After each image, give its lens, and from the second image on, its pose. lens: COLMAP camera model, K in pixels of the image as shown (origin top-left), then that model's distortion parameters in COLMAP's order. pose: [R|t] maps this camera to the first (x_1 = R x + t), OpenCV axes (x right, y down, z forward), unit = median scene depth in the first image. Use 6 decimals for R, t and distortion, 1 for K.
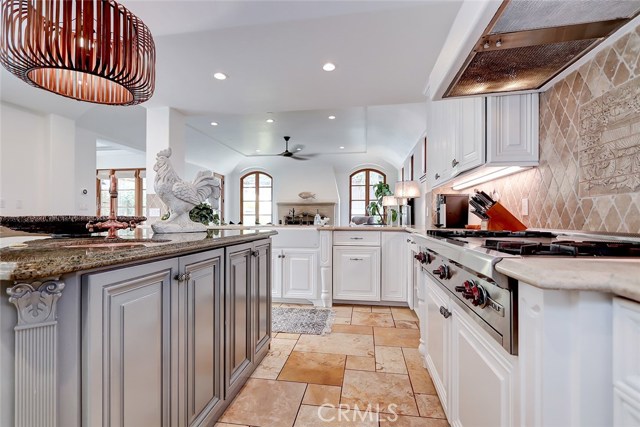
lens RADIAL K [[287.6, 0, 309.4], [0, 287.6, 216.1], [0, 0, 1]] dist [0.000081, -0.000166]
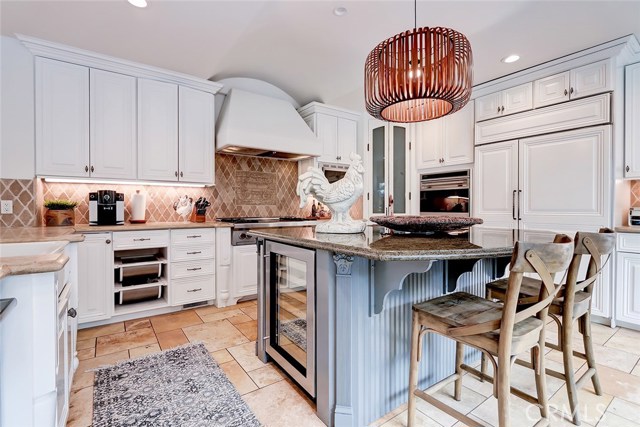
lens RADIAL K [[307.2, 0, 314.9], [0, 307.2, 211.1], [0, 0, 1]] dist [0.000180, -0.000224]
pose [[-0.710466, -0.003307, 0.703724, -0.971867], [-0.000518, 0.999991, 0.004175, -0.014244], [-0.703732, 0.002602, -0.710461, 1.561777]]
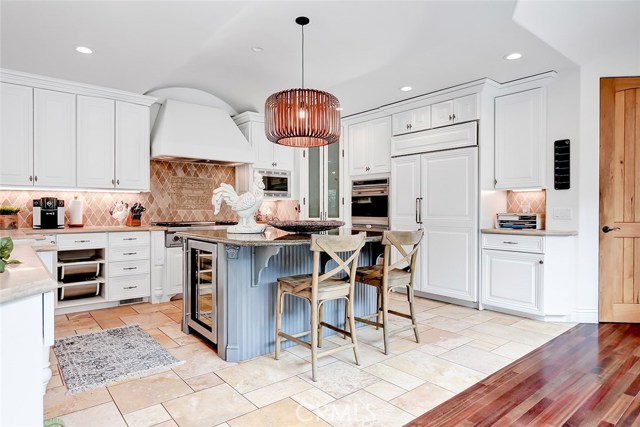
lens RADIAL K [[396.9, 0, 320.0], [0, 396.9, 213.5], [0, 0, 1]] dist [0.002380, 0.000331]
pose [[-0.763081, -0.003276, 0.646295, -1.608524], [-0.001750, 0.999994, 0.003004, -0.027814], [-0.646301, 0.001161, -0.763082, 1.858246]]
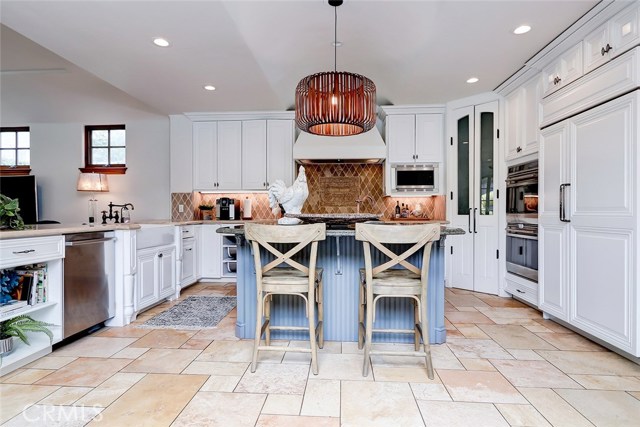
lens RADIAL K [[376.9, 0, 298.8], [0, 376.9, 214.9], [0, 0, 1]] dist [0.002393, 0.000479]
pose [[-0.061685, -0.002862, 0.998092, -1.937966], [-0.006056, 0.999979, 0.002494, 0.008603], [-0.998077, -0.005891, -0.061701, 0.926487]]
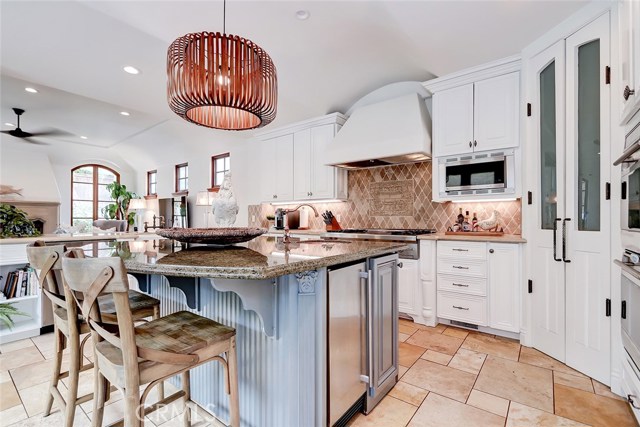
lens RADIAL K [[296.7, 0, 303.7], [0, 296.7, 218.3], [0, 0, 1]] dist [0.001133, -0.000606]
pose [[0.503719, 0.004981, 0.863853, -1.138394], [-0.005450, 0.999982, -0.002587, -0.022407], [-0.863850, -0.003405, 0.503737, 0.076322]]
